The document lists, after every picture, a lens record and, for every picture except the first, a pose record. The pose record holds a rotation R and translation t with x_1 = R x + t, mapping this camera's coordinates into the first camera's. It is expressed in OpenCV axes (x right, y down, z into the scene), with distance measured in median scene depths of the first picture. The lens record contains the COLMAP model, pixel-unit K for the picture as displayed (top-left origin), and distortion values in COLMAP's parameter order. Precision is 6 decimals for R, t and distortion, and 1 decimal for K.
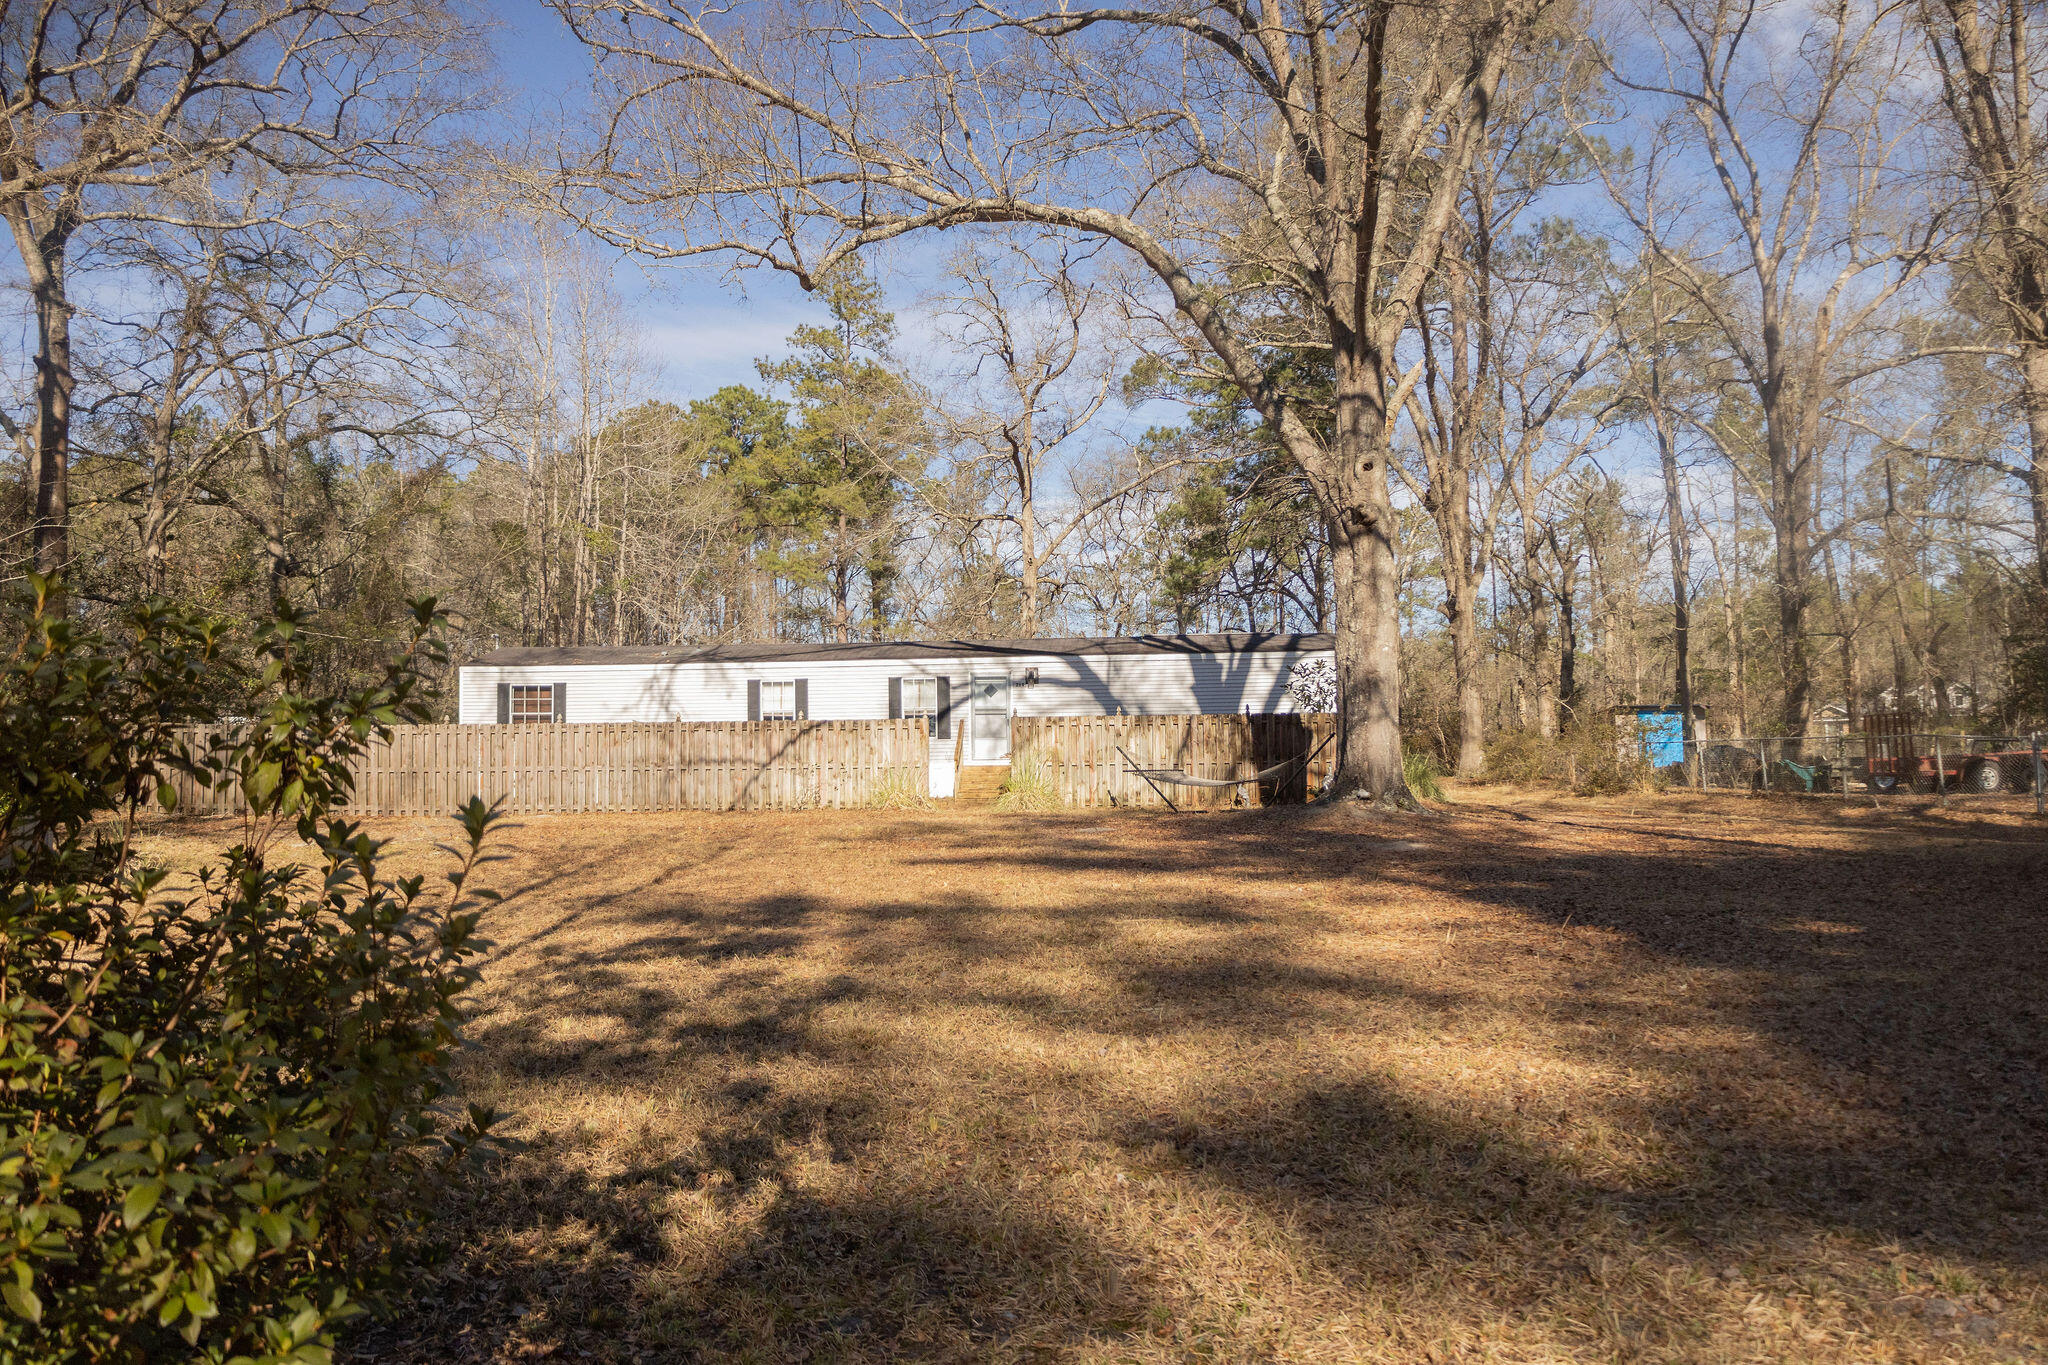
lens RADIAL K [[1454.6, 0, 1026.9], [0, 1454.6, 718.5], [0, 0, 1]] dist [-0.021142, 0.000462]
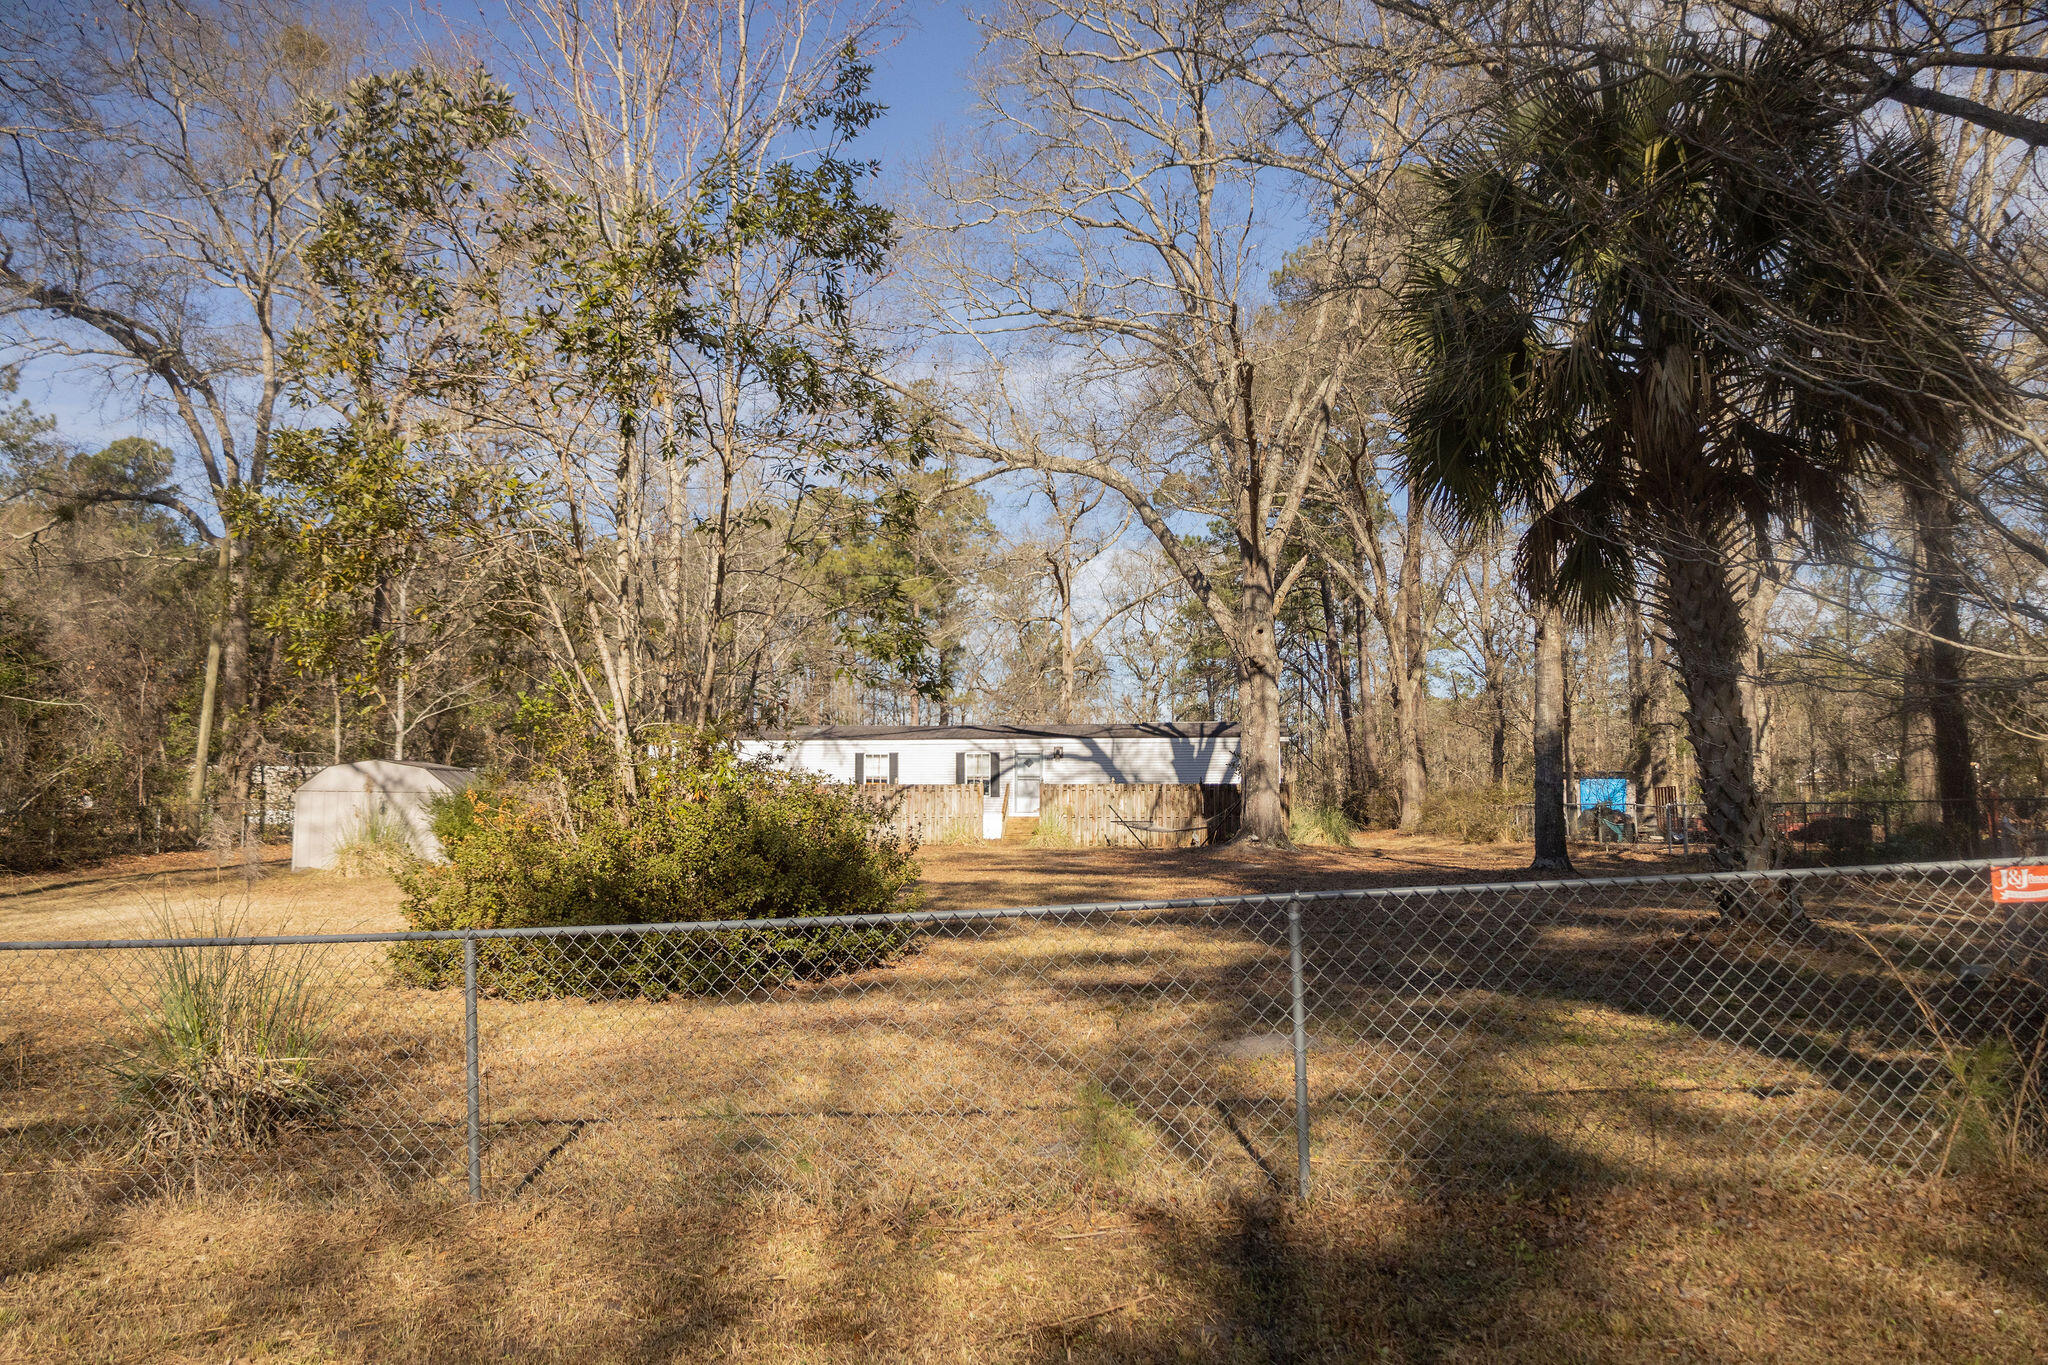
lens RADIAL K [[1454.6, 0, 1026.9], [0, 1454.6, 718.5], [0, 0, 1]] dist [-0.021142, 0.000462]
pose [[0.999038, 0.009565, -0.042793, 0.033492], [-0.011007, 0.999375, -0.033593, -0.014919], [0.042445, 0.034032, 0.998519, -0.404026]]
